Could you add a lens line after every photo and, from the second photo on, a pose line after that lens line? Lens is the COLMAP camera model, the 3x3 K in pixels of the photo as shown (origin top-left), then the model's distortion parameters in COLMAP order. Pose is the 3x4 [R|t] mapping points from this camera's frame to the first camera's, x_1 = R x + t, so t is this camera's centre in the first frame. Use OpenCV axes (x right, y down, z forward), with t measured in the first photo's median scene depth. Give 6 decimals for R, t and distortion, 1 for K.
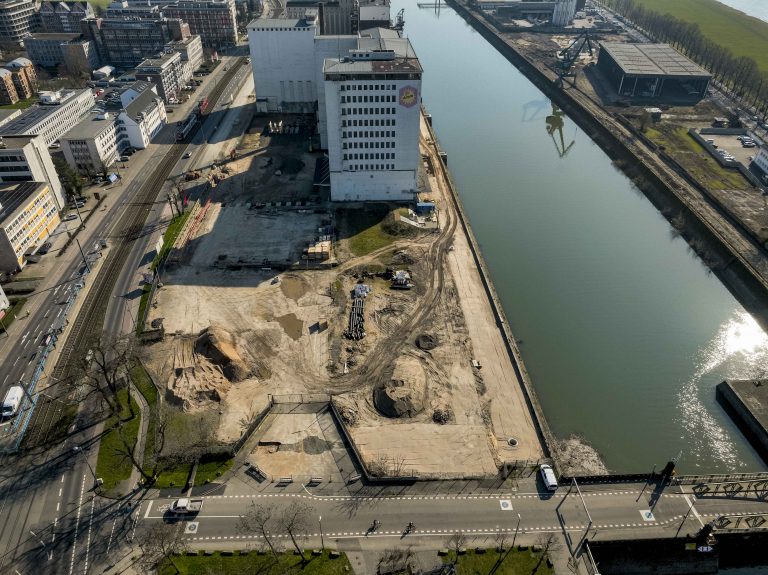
lens RADIAL K [[538.3, 0, 383.0], [0, 538.3, 285.3], [0, 0, 1]] dist [-0.005635, 0.021011]
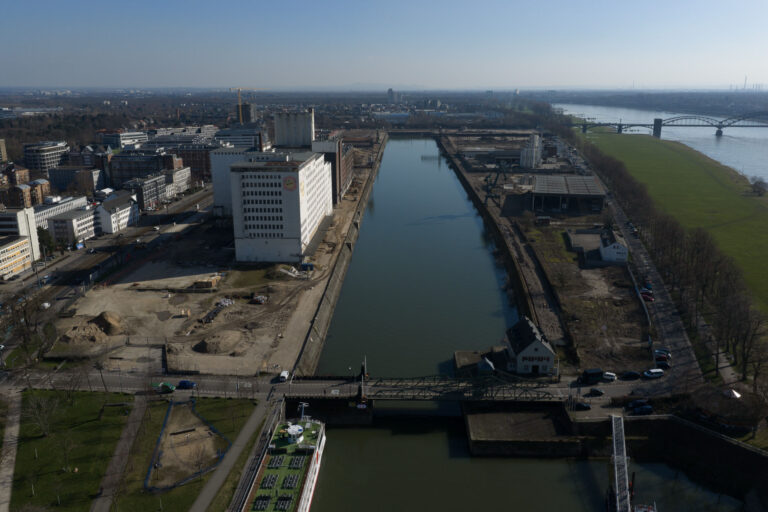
lens RADIAL K [[634.2, 0, 383.1], [0, 634.2, 251.5], [0, 0, 1]] dist [0.003658, -0.005338]
pose [[0.996515, 0.015118, -0.082030, 0.396015], [-0.042604, 0.937729, -0.344744, 0.344107], [0.071710, 0.347038, 0.935106, -0.423543]]
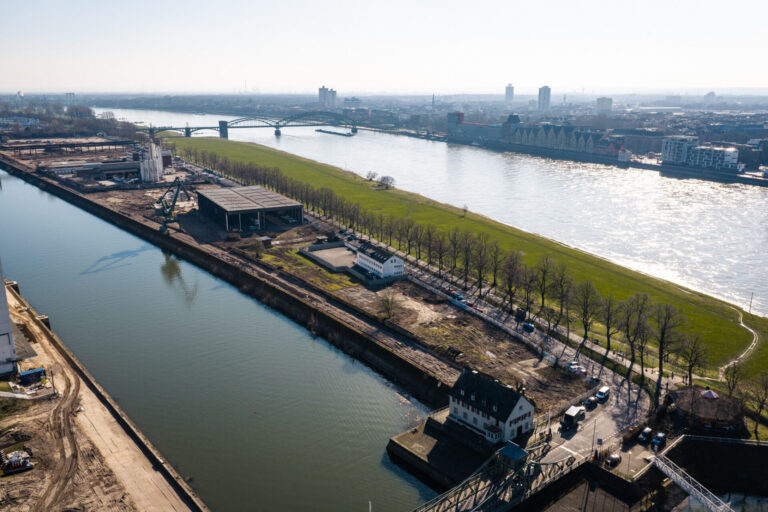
lens RADIAL K [[634.2, 0, 381.6], [0, 634.2, 252.5], [0, 0, 1]] dist [0.003658, -0.005338]
pose [[0.803021, -0.149203, 0.576971, -0.021833], [0.340114, 0.909739, -0.238111, 0.091907], [-0.489366, 0.387444, 0.781286, -0.058867]]
